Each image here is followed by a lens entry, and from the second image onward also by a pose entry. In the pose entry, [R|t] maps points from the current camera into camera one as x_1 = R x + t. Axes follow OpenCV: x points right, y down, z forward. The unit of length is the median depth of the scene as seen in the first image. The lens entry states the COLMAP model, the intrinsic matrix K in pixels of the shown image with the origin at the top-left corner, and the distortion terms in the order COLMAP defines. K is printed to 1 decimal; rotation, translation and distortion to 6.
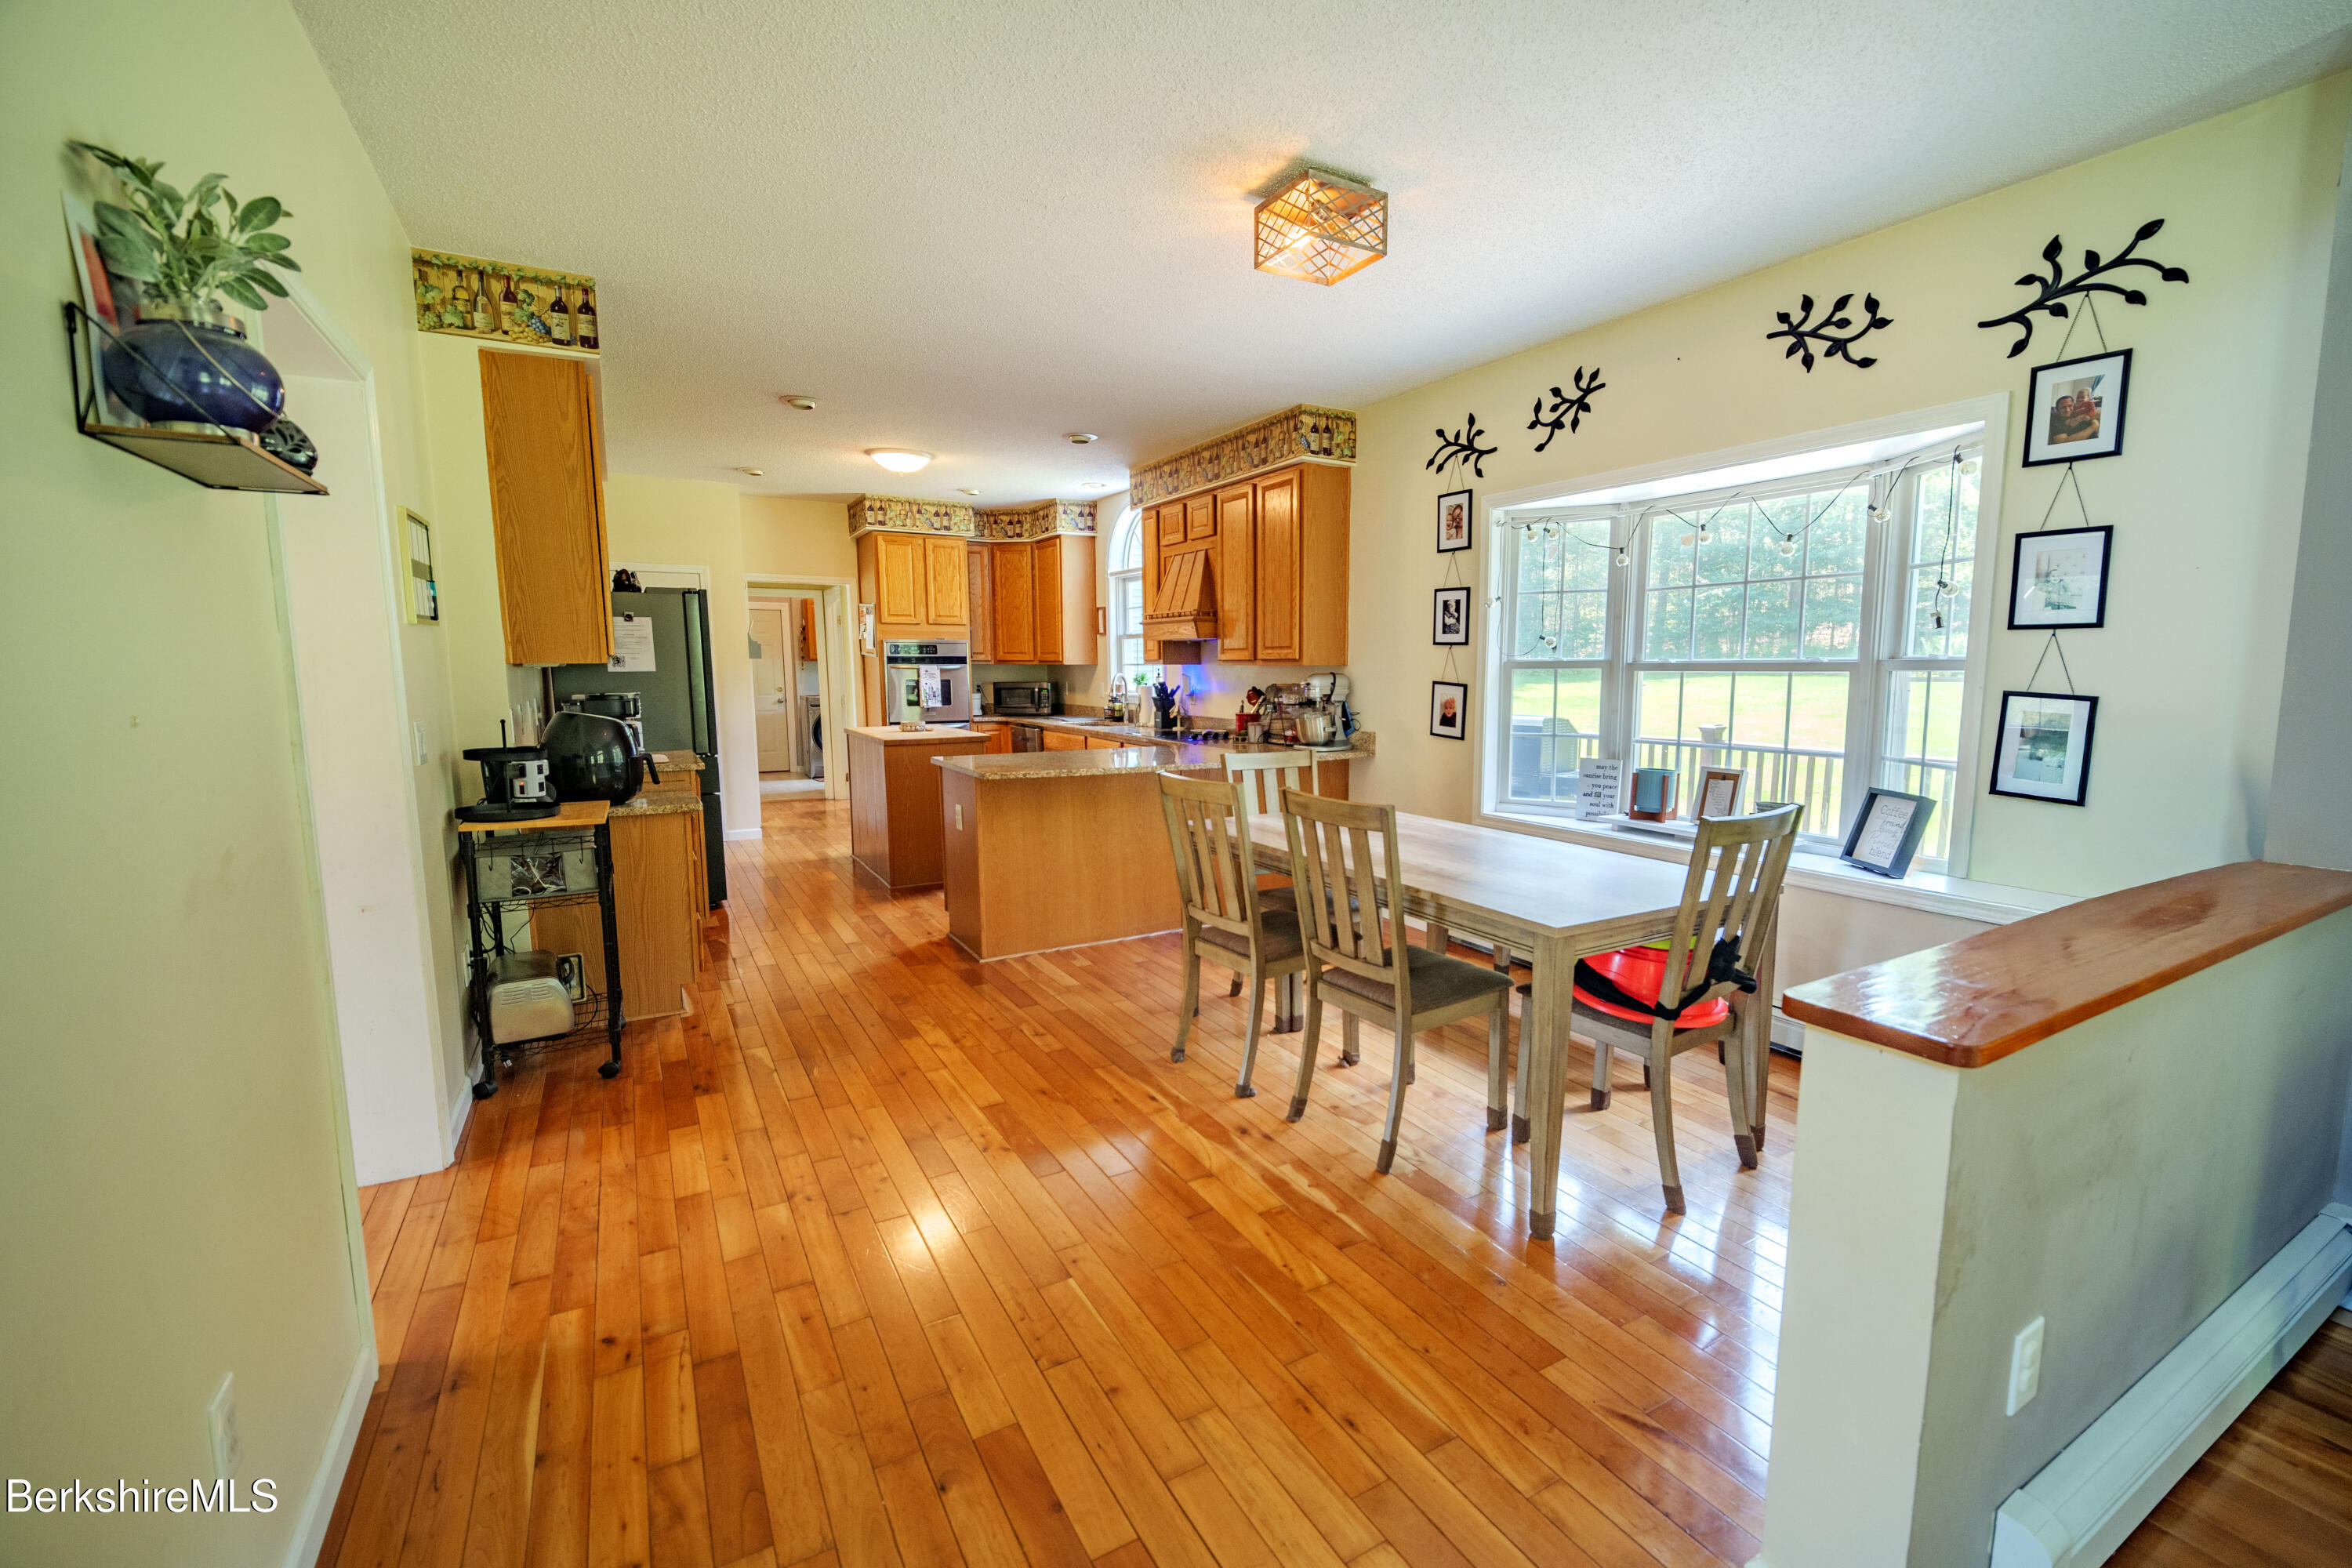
lens RADIAL K [[1011.8, 0, 1251.7], [0, 1011.8, 788.7], [0, 0, 1]] dist [-0.001909, -0.000680]
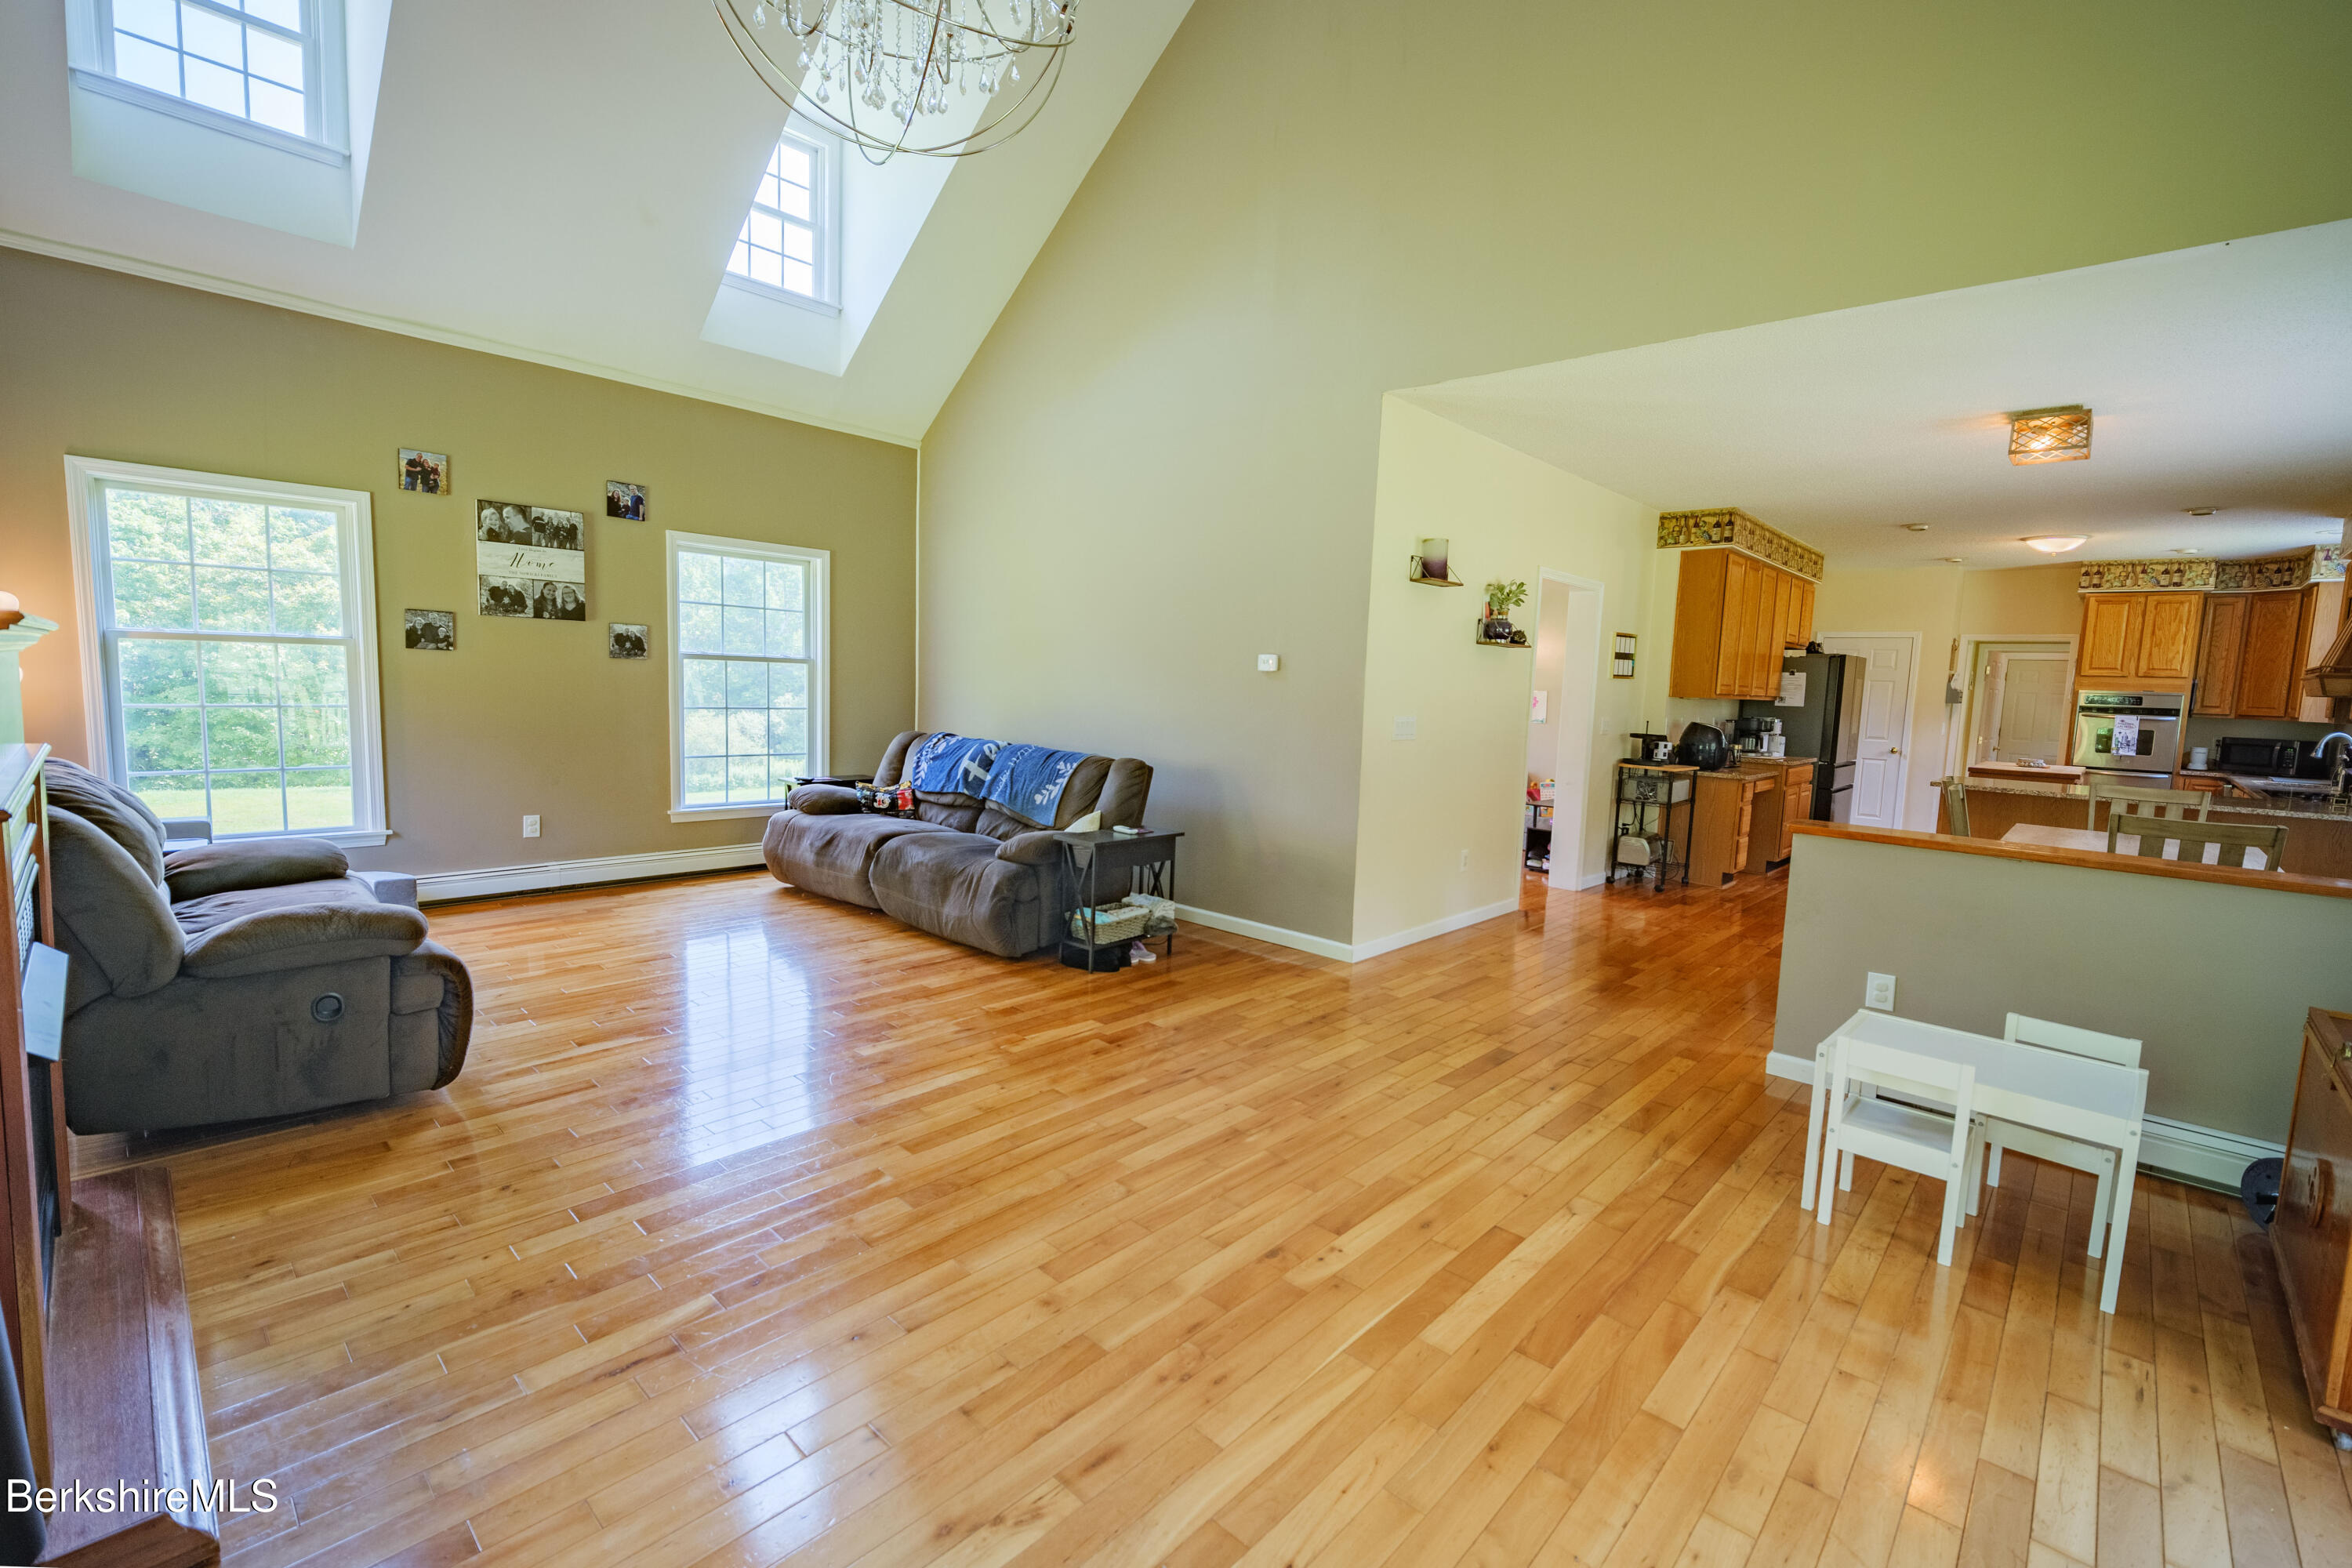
lens RADIAL K [[1032.3, 0, 1176.0], [0, 1032.3, 784.0], [0, 0, 1]] dist [0.001223, -0.000770]
pose [[0.273640, 0.109927, -0.955530, 0.518308], [-0.155607, 0.985420, 0.068803, 0.032838], [0.949161, 0.129860, 0.286756, -0.277979]]
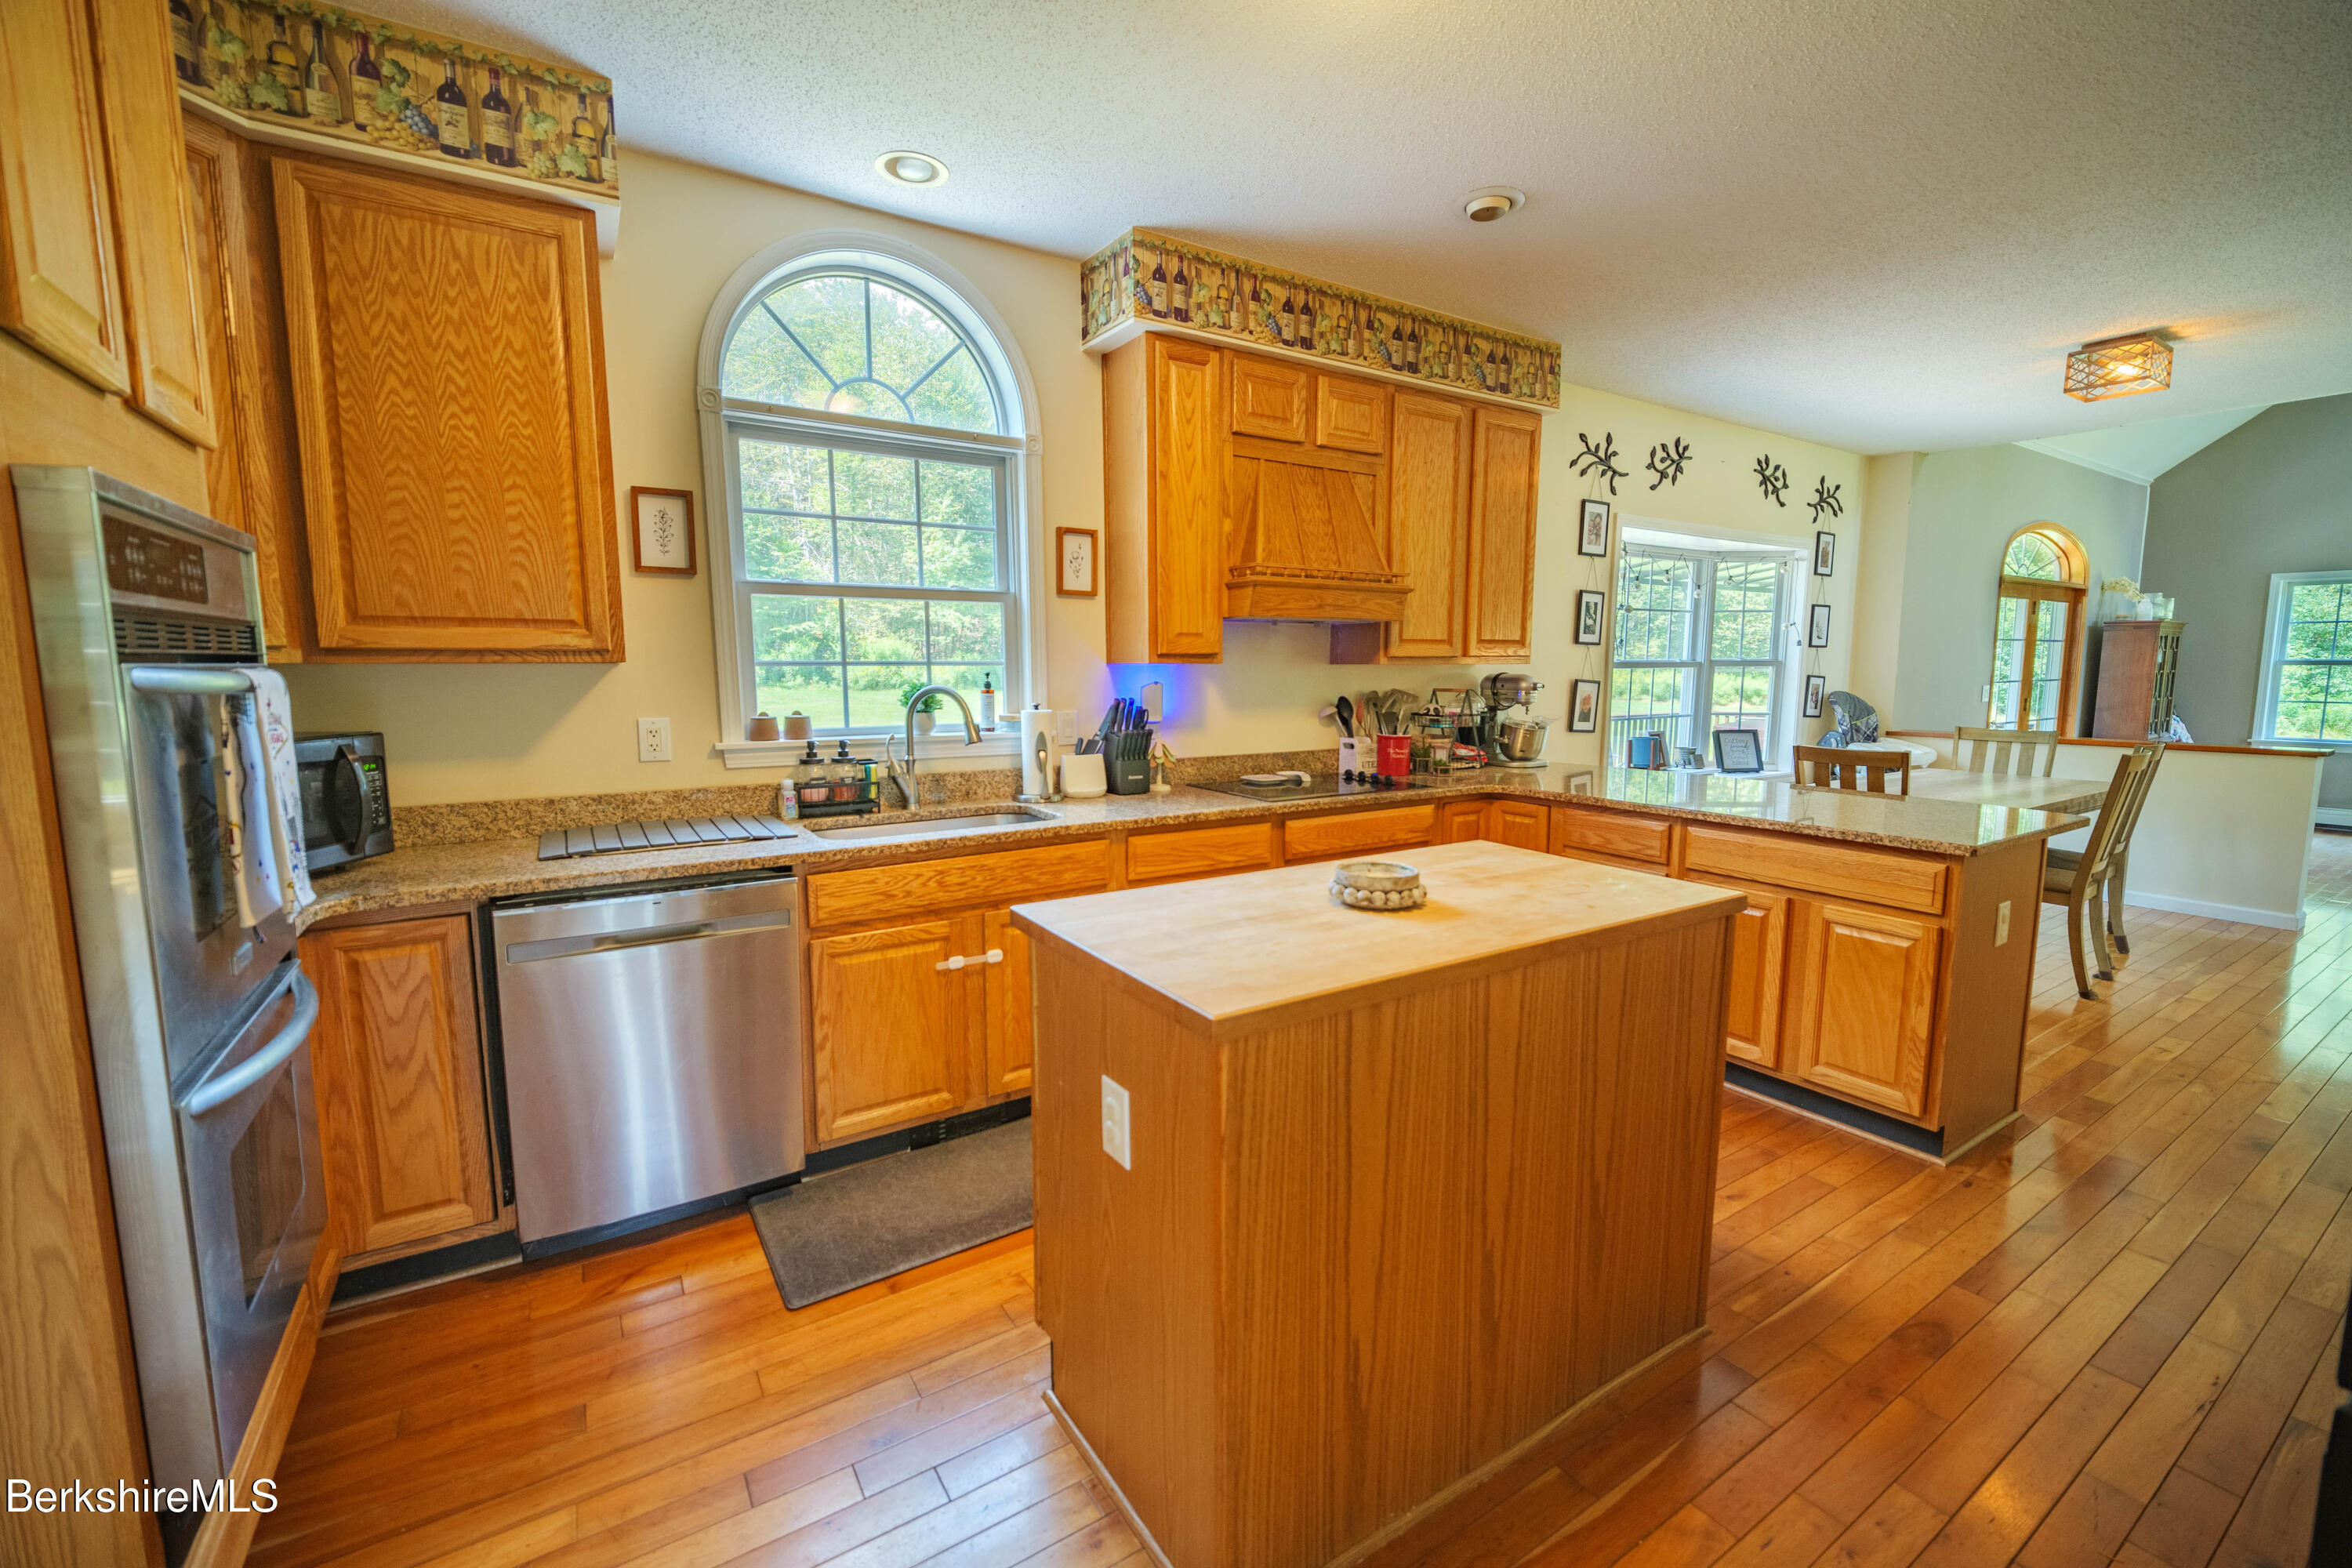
lens RADIAL K [[1032.3, 0, 1176.0], [0, 1032.3, 784.0], [0, 0, 1]] dist [0.001223, -0.000770]
pose [[-0.051596, -0.125221, 0.990786, -0.693337], [0.117953, 0.984399, 0.130557, -0.151173], [-0.991678, 0.123603, -0.036021, 1.180202]]
